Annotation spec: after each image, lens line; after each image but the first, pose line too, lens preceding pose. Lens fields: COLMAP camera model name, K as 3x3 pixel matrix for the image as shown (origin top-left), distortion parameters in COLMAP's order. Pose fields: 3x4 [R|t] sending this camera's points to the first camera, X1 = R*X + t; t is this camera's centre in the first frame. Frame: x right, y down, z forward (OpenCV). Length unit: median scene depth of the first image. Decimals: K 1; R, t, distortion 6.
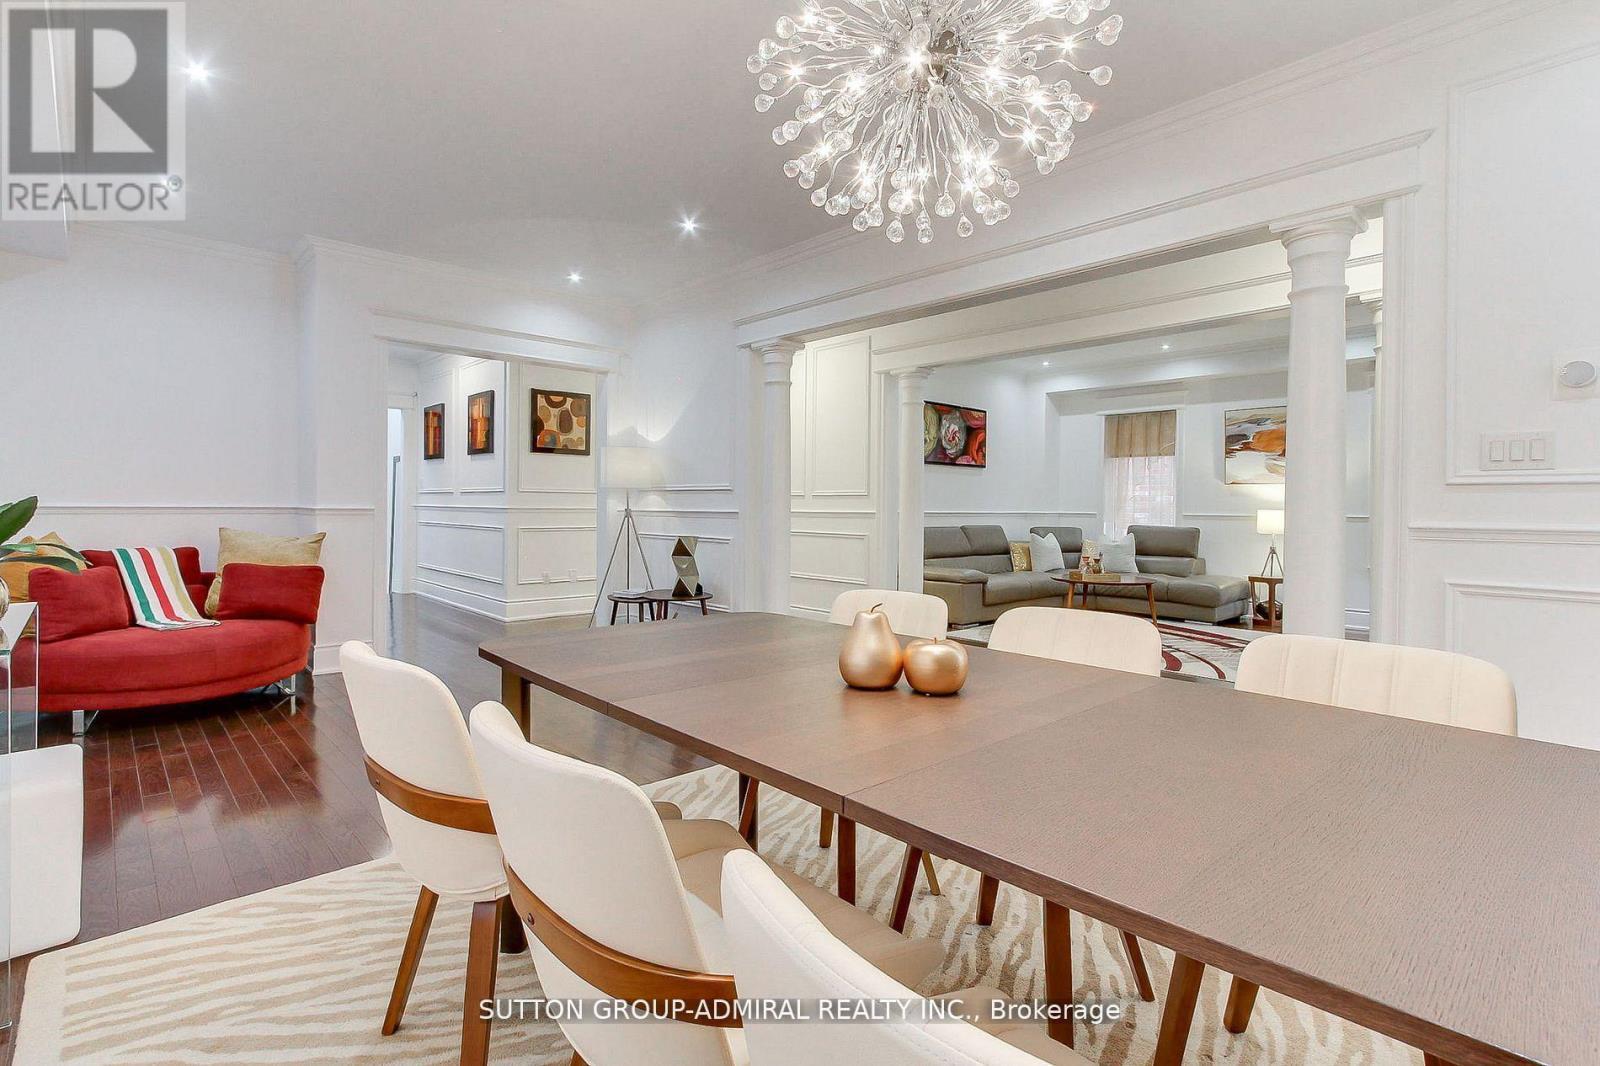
lens RADIAL K [[741.0, 0, 816.4], [0, 741.0, 524.7], [0, 0, 1]] dist [0.002568, 0.000208]
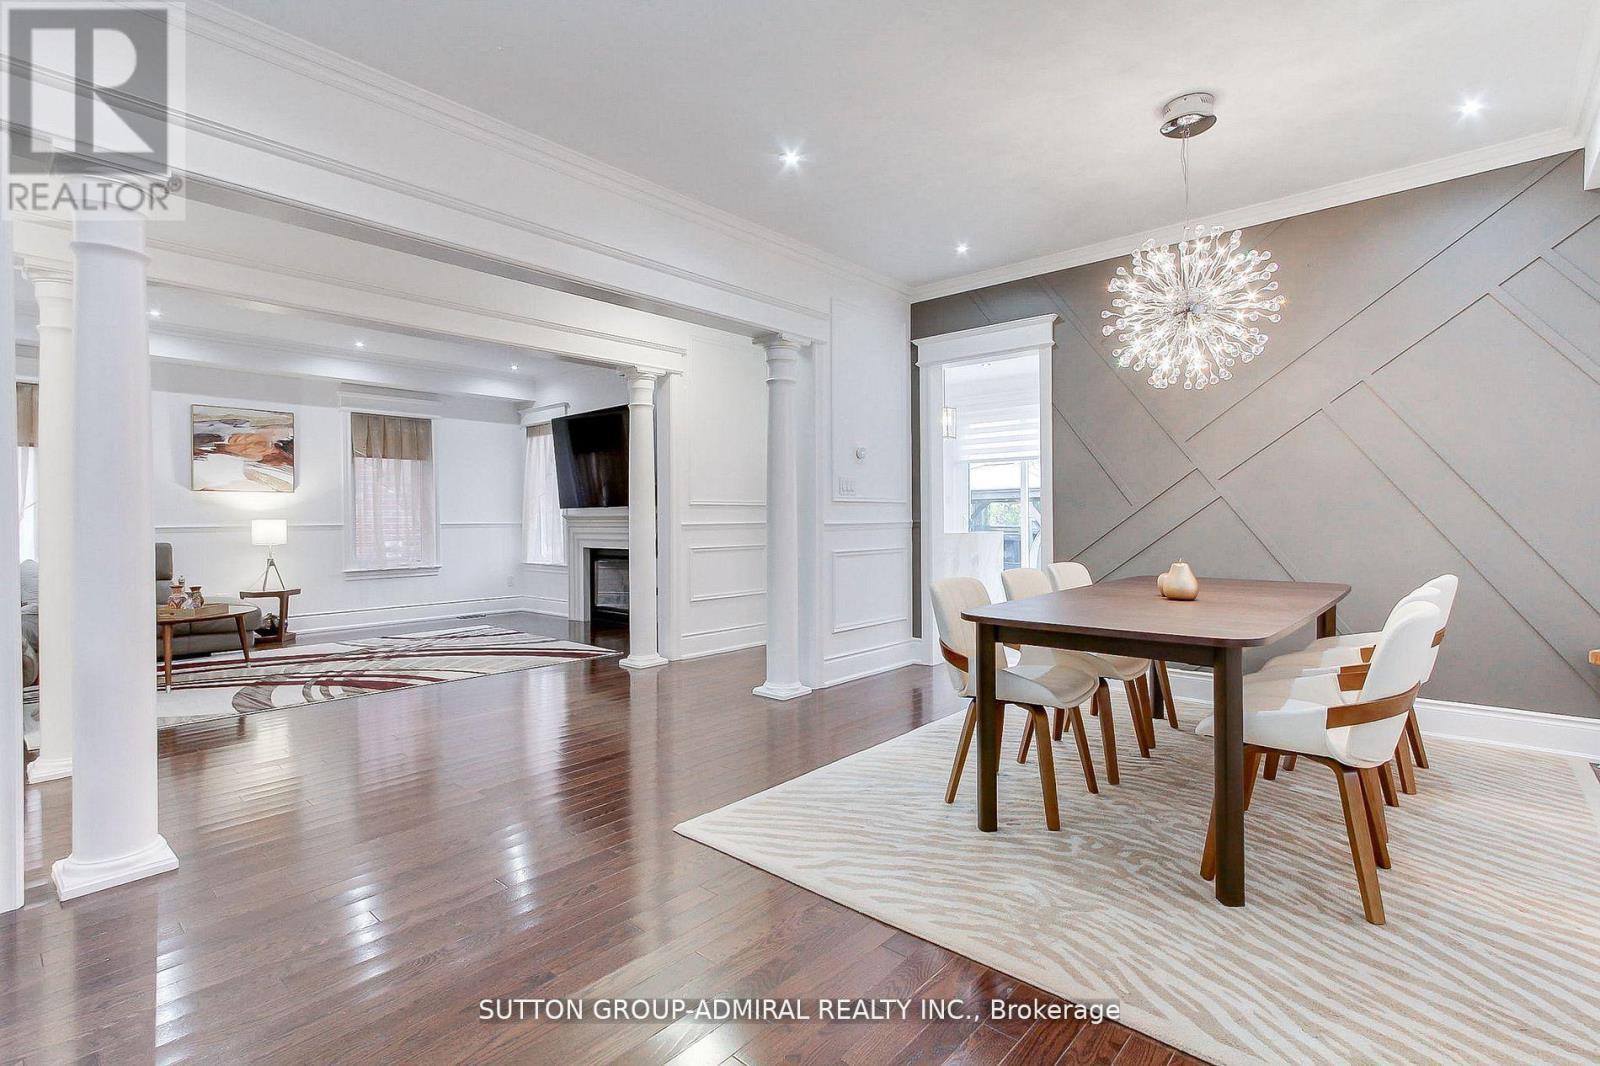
lens RADIAL K [[741.0, 0, 770.3], [0, 741.0, 528.2], [0, 0, 1]] dist [0.002568, 0.000208]
pose [[-0.038109, -0.023791, 0.998990, -0.332408], [0.030701, 0.999217, 0.024967, -0.012129], [-0.998802, 0.031622, -0.037349, 0.371020]]
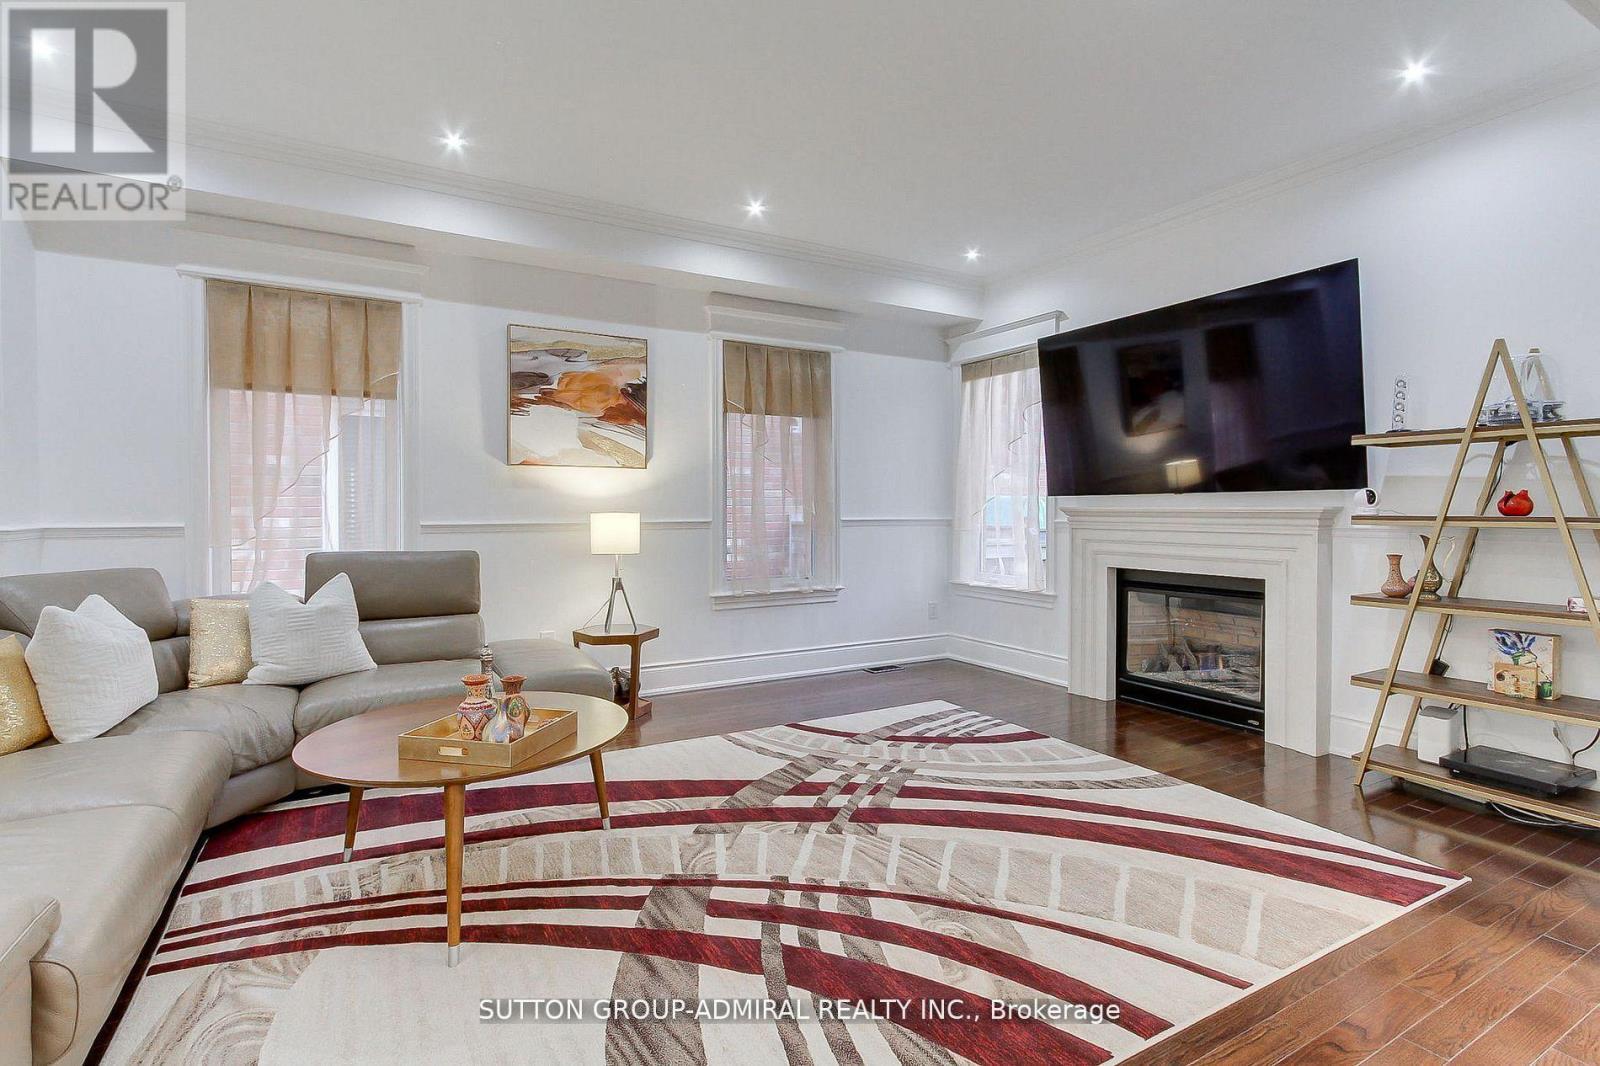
lens RADIAL K [[741.0, 0, 785.9], [0, 741.0, 519.8], [0, 0, 1]] dist [0.002568, 0.000208]
pose [[0.259101, -0.024028, 0.965551, 0.093019], [0.026147, 0.999499, 0.017856, -0.019597], [-0.965496, 0.020620, 0.259599, 0.678544]]
